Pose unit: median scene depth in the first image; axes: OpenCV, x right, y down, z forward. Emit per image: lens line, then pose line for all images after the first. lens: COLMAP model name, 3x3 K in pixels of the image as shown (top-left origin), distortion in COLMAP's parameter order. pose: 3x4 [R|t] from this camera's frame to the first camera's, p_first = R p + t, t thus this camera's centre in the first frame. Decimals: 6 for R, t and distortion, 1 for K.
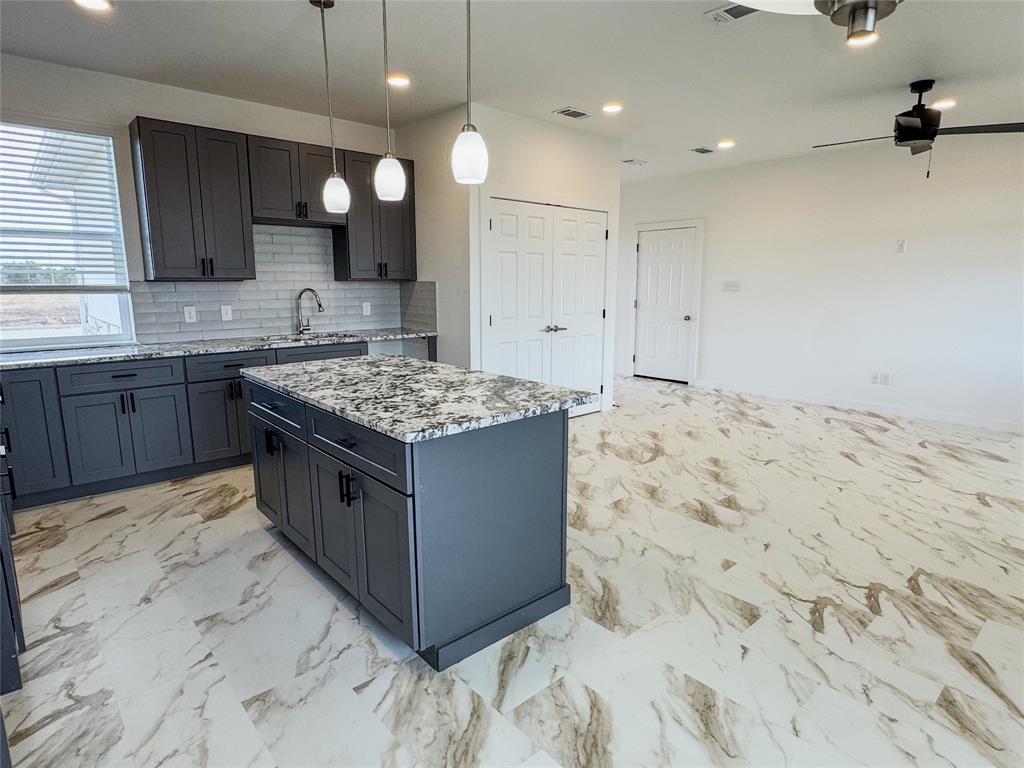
lens RADIAL K [[588.2, 0, 517.8], [0, 588.2, 382.6], [0, 0, 1]] dist [-0.019568, 0.001484]
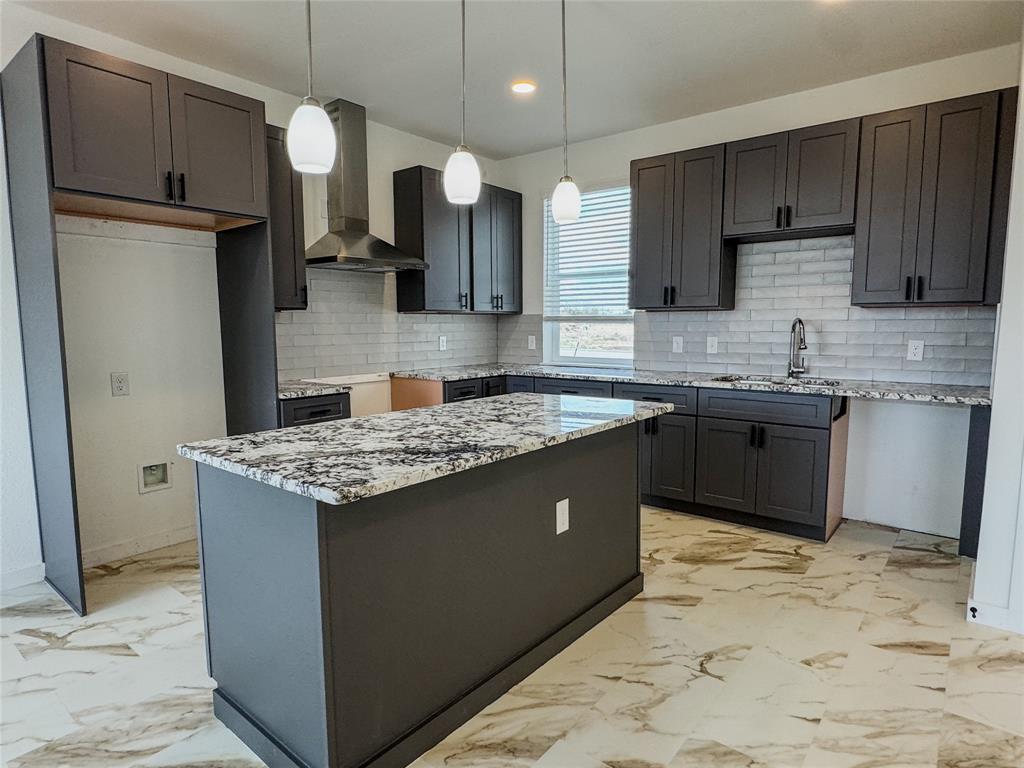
lens RADIAL K [[588.2, 0, 513.4], [0, 588.2, 382.6], [0, 0, 1]] dist [-0.019568, 0.001484]
pose [[0.151751, 0.096590, -0.983688, 0.350552], [-0.163893, 0.983896, 0.071327, -0.074051], [0.974736, 0.150395, 0.165137, 0.542968]]
